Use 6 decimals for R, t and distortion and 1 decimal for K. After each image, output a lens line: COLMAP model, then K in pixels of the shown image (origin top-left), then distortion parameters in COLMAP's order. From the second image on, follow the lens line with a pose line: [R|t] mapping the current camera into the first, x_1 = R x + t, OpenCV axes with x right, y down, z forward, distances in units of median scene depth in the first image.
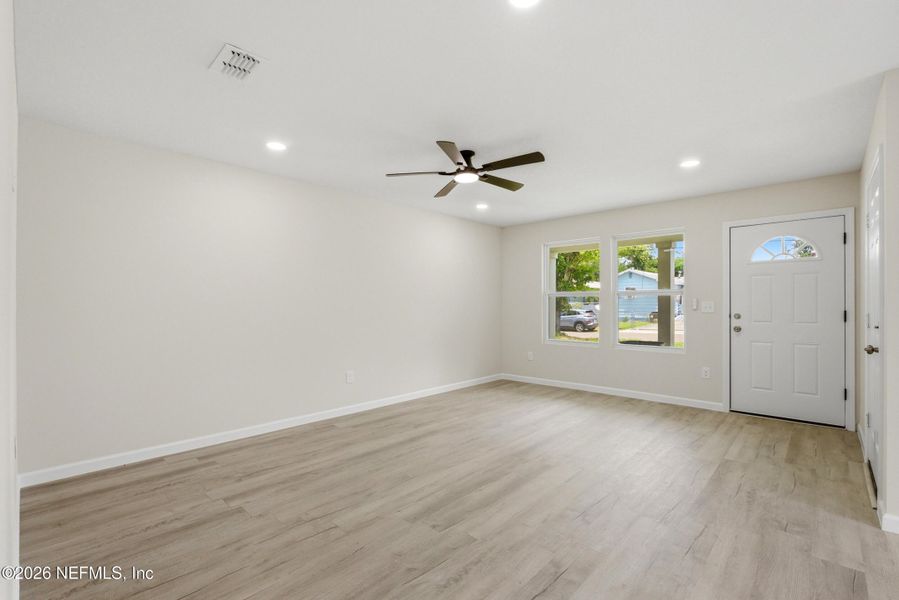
lens RADIAL K [[404.2, 0, 452.6], [0, 404.2, 303.2], [0, 0, 1]] dist [-0.000013, 0.001821]
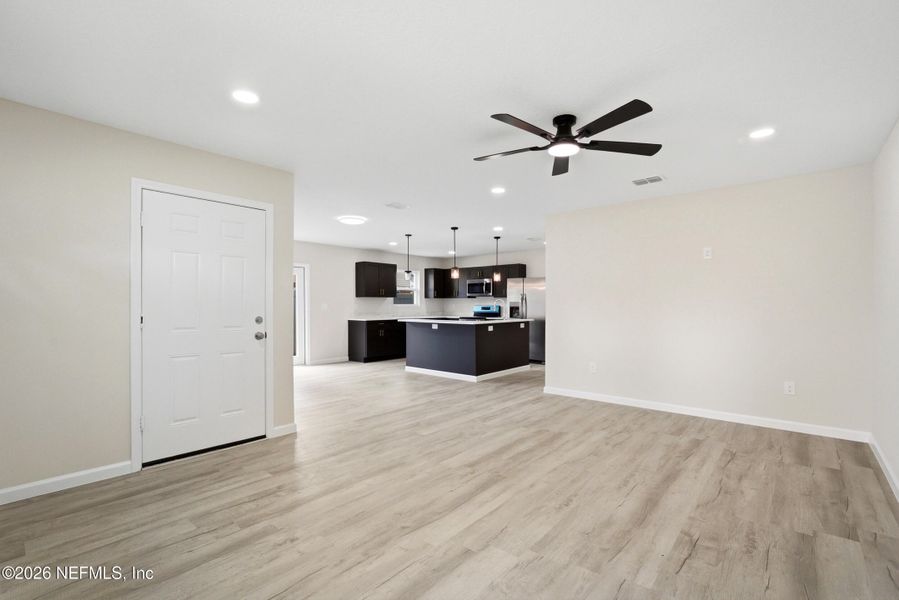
lens RADIAL K [[404.2, 0, 434.7], [0, 404.2, 303.7], [0, 0, 1]] dist [-0.000013, 0.001821]
pose [[-0.999967, -0.000815, 0.008104, 0.319432], [-0.000902, 0.999943, -0.010678, 0.006897], [-0.008095, -0.010685, -0.999910, 2.034171]]
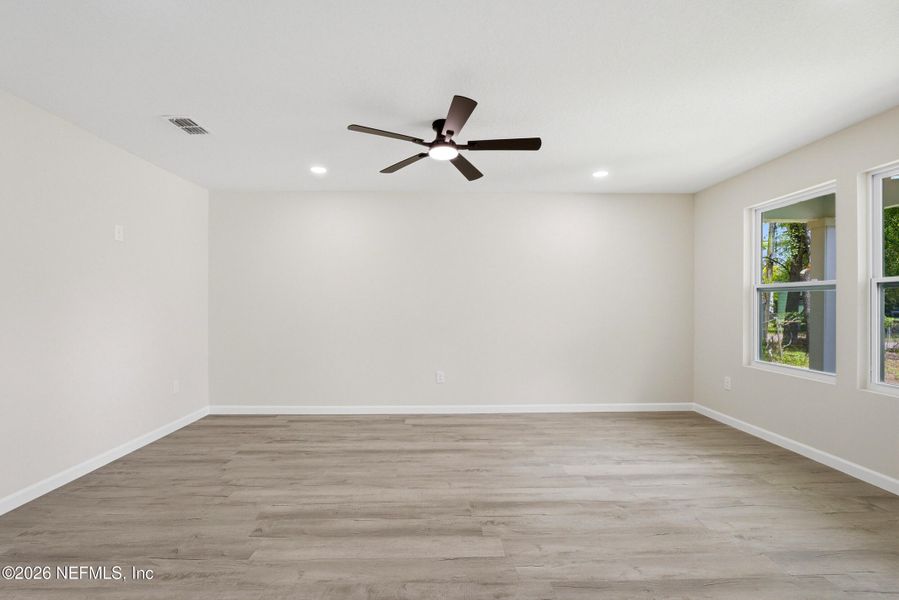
lens RADIAL K [[404.2, 0, 450.5], [0, 404.2, 308.4], [0, 0, 1]] dist [-0.000013, 0.001821]
pose [[0.696867, 0.007161, -0.717165, 0.722342], [0.004218, 0.999892, 0.014083, -0.003922], [0.717188, -0.012839, 0.696761, 0.473925]]
